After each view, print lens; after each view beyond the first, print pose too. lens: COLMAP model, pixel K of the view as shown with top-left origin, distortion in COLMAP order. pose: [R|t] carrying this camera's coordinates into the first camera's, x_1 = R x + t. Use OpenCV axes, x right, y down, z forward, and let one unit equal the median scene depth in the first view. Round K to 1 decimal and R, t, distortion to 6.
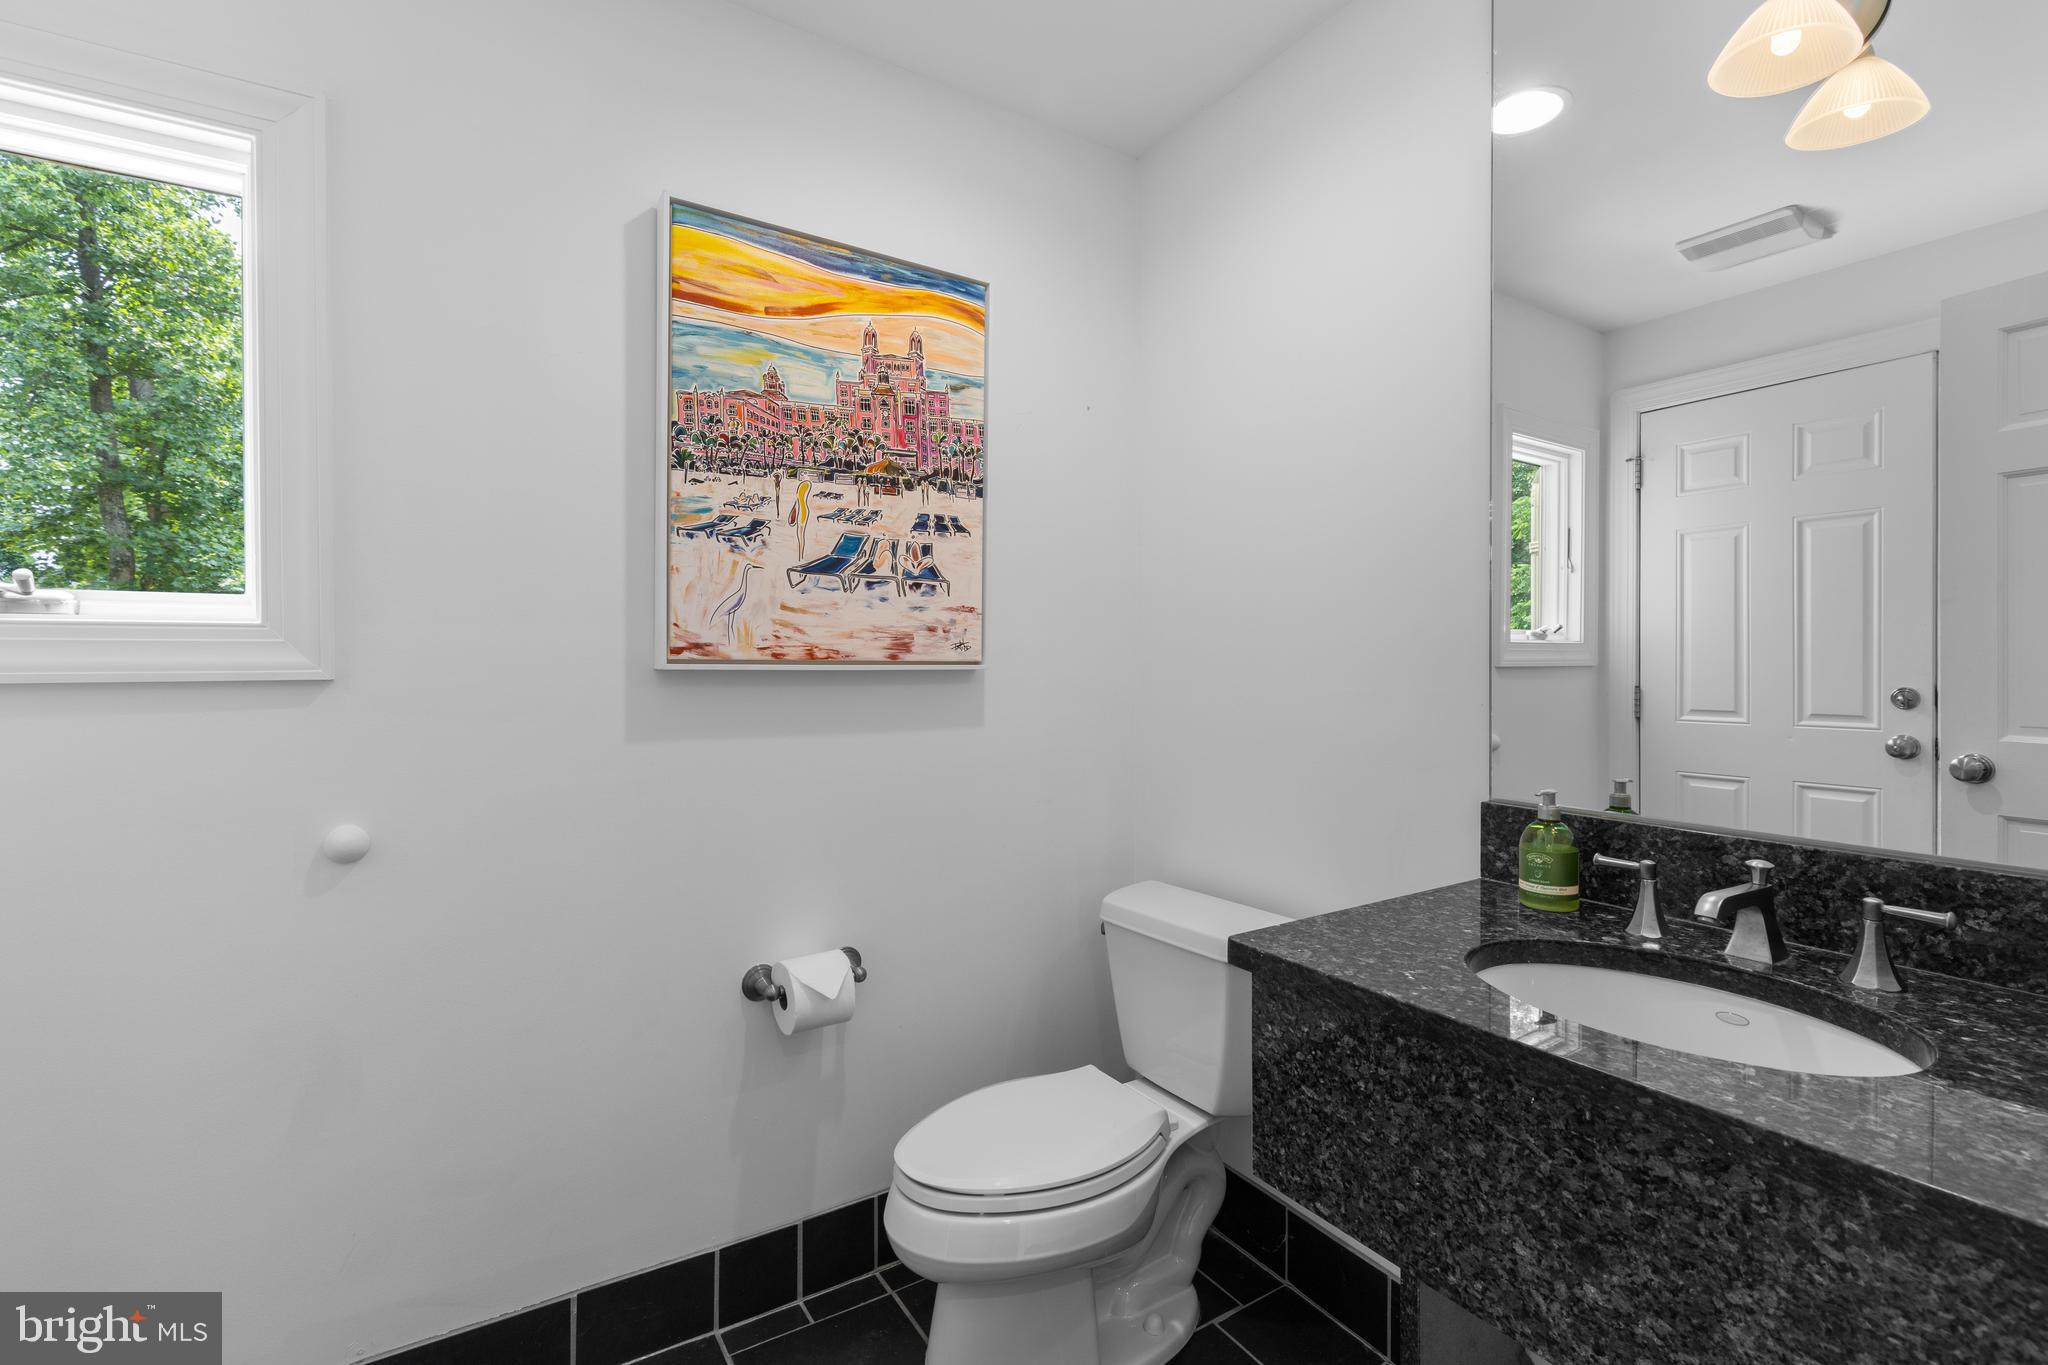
lens RADIAL K [[919.2, 0, 1020.6], [0, 919.2, 676.3], [0, 0, 1]] dist [0.002498, 0.000603]
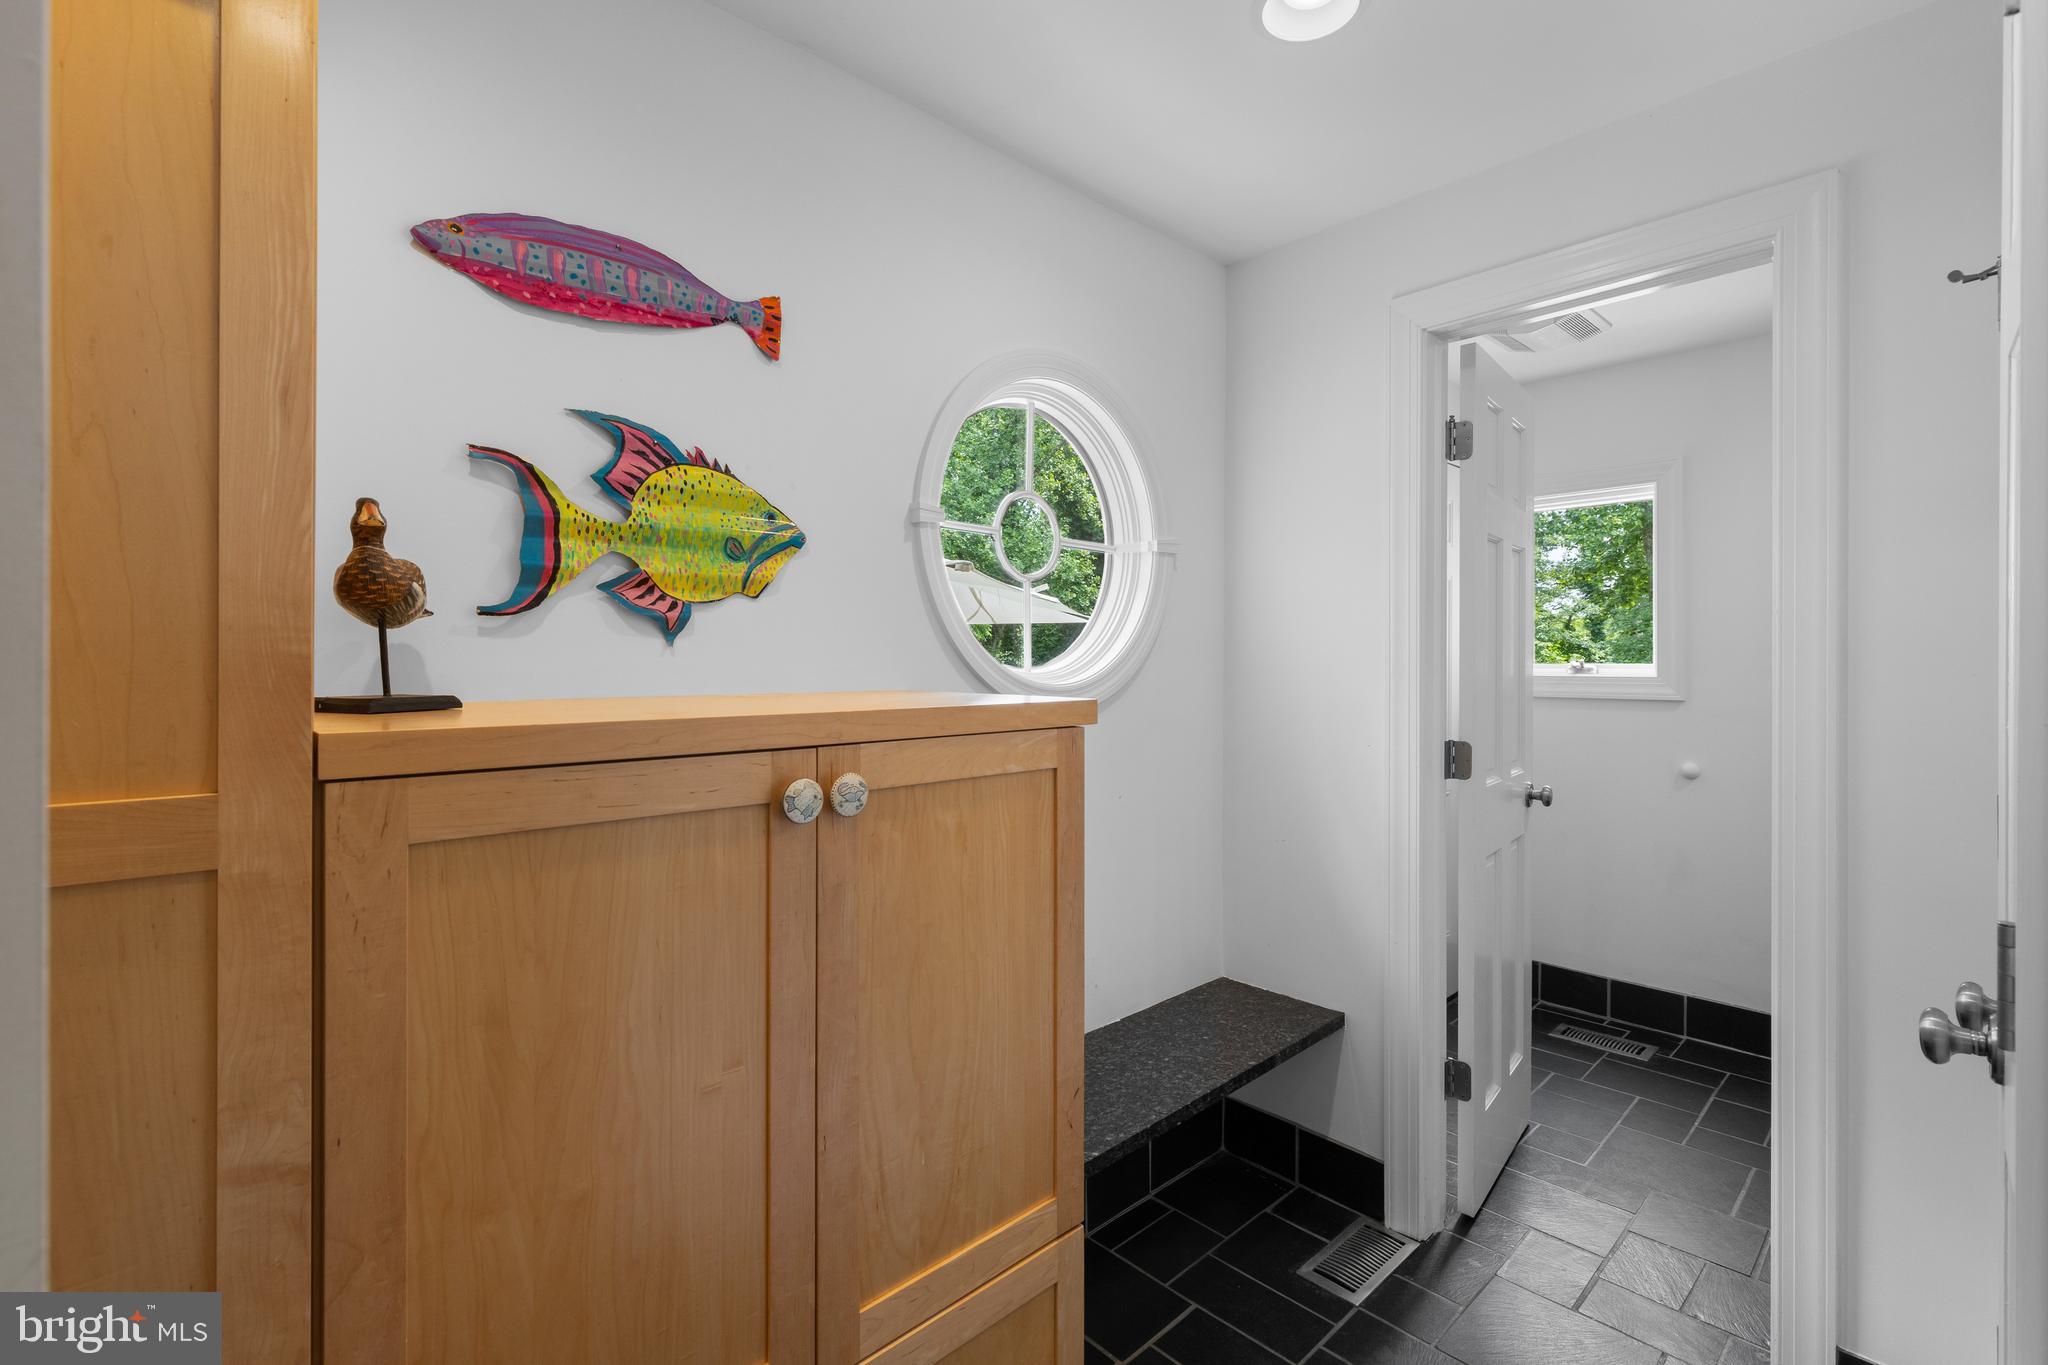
lens RADIAL K [[919.2, 0, 1022.4], [0, 919.2, 674.7], [0, 0, 1]] dist [0.002498, 0.000603]
pose [[0.187587, 0.004616, -0.982237, 1.236816], [-0.005247, 0.999979, 0.003697, -0.060774], [0.982234, 0.004460, 0.187608, -1.095811]]
